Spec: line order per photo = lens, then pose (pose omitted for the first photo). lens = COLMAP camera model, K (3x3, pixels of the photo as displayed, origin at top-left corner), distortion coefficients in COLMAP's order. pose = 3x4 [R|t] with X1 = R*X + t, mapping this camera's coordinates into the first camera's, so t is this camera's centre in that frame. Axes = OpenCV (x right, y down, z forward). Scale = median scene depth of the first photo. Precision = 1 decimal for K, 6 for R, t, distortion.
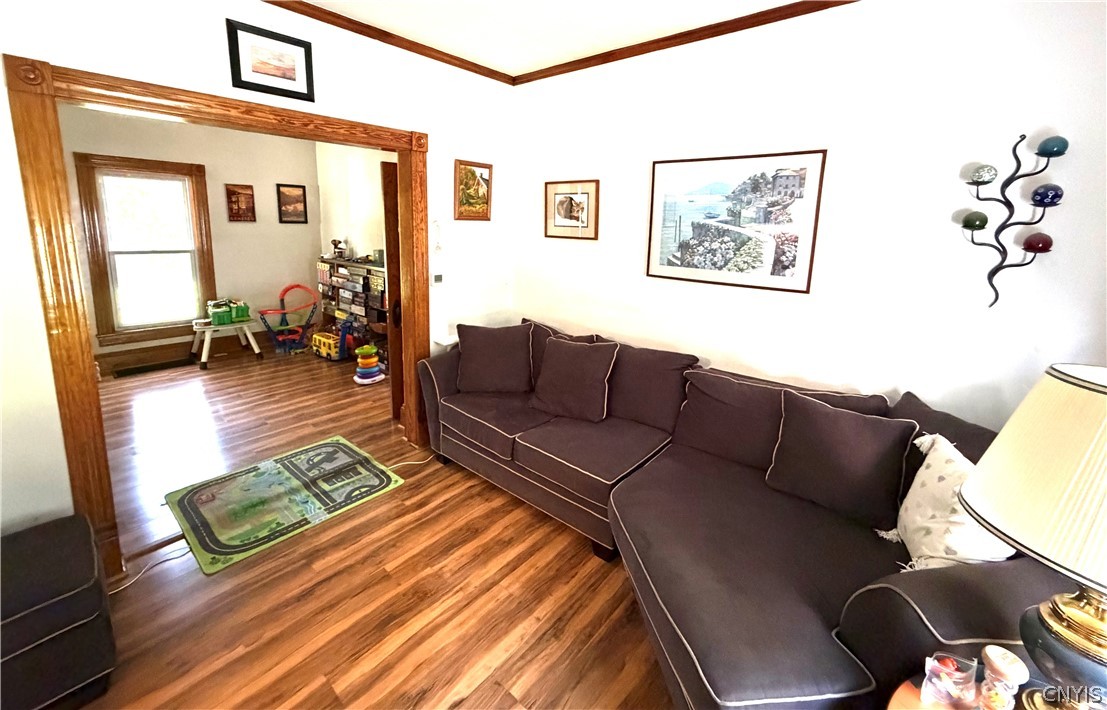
lens RADIAL K [[447.7, 0, 558.5], [0, 447.7, 295.7], [0, 0, 1]] dist [0.001251, 0.000153]
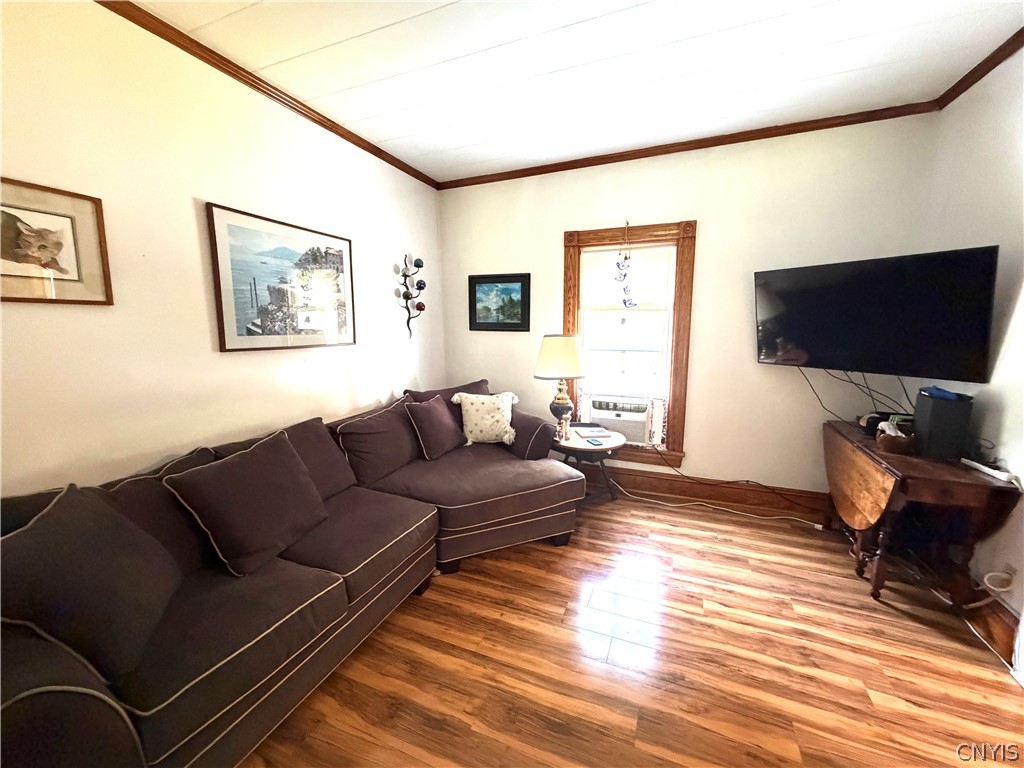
lens RADIAL K [[409.2, 0, 509.1], [0, 409.2, 383.0], [0, 0, 1]] dist [-0.003020, 0.000634]
pose [[-0.295551, -0.157660, 0.942228, -0.780280], [0.149190, 0.966570, 0.208530, -0.081912], [-0.943606, 0.202202, -0.262149, 0.905122]]
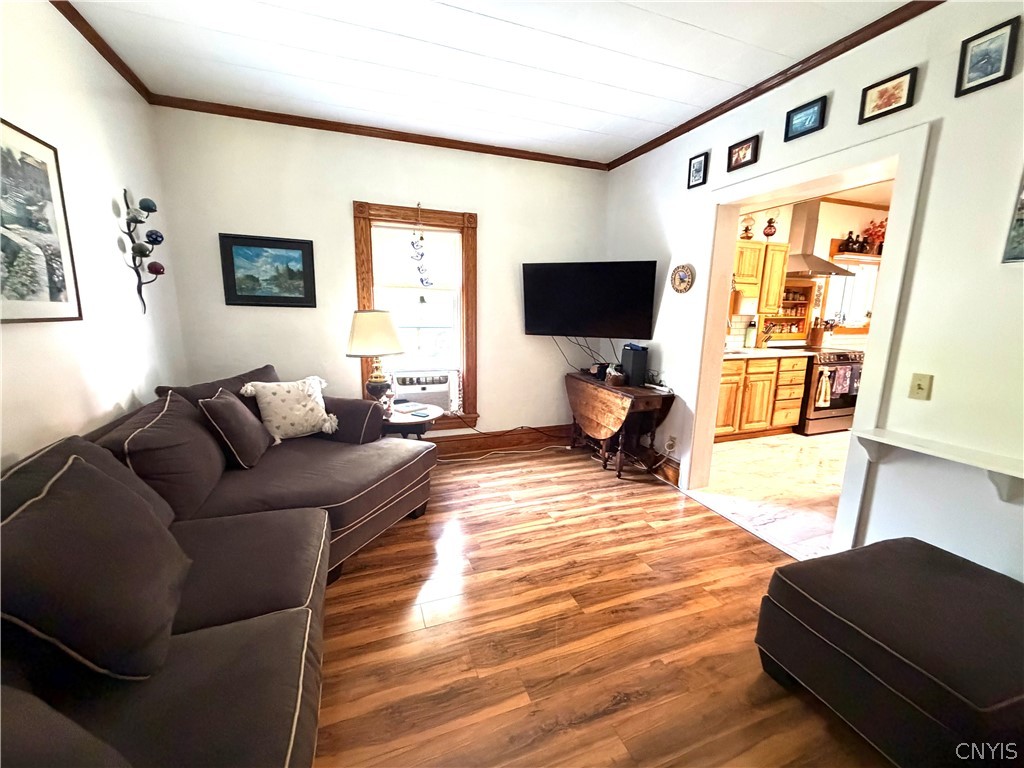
lens RADIAL K [[409.2, 0, 511.5], [0, 409.2, 382.8], [0, 0, 1]] dist [-0.003020, 0.000634]
pose [[-0.870233, -0.120322, 0.477721, -0.560527], [0.043523, 0.947146, 0.317837, -0.104642], [-0.490714, 0.297384, -0.819001, 1.272631]]
